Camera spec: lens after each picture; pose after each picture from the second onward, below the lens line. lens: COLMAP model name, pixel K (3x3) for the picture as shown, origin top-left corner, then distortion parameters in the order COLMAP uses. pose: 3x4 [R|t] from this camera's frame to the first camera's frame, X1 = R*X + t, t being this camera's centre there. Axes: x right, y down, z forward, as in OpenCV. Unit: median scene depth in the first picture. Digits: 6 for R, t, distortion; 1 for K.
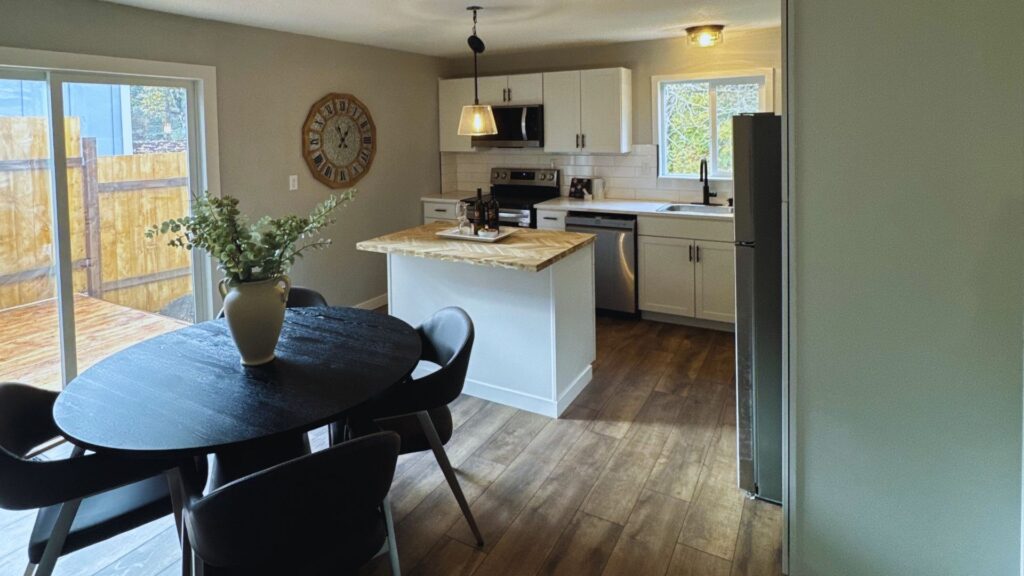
lens RADIAL K [[1485.4, 0, 512.0], [0, 1485.4, 288.0], [0, 0, 1]] dist [0.002496, 0.007740]
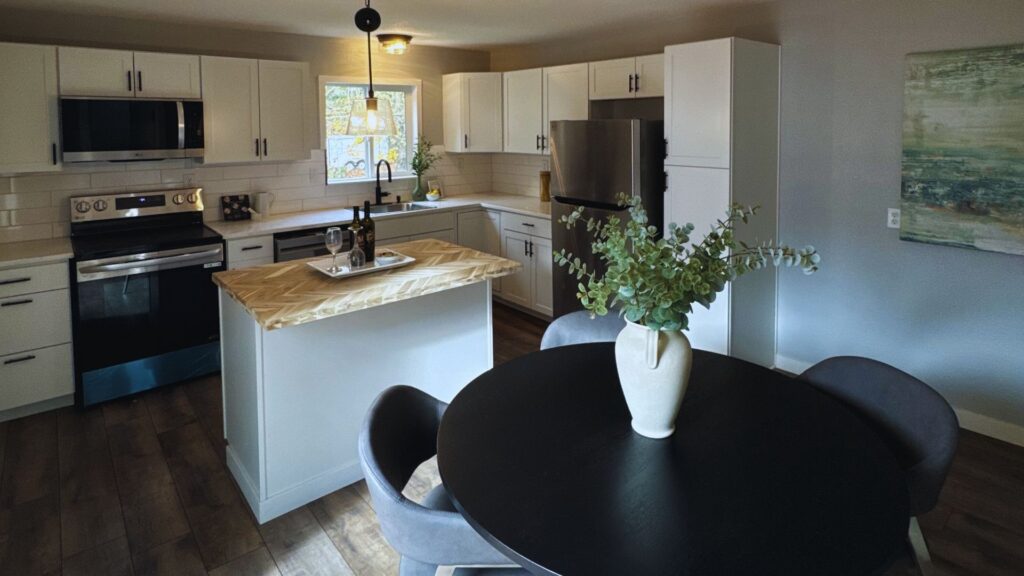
lens RADIAL K [[1485.4, 0, 512.0], [0, 1485.4, 288.0], [0, 0, 1]] dist [0.002496, 0.007740]
pose [[-0.556334, -0.070996, 0.827920, -0.706281], [0.105828, 0.982177, 0.155337, -0.135151], [-0.824192, 0.174037, -0.538905, 1.339581]]
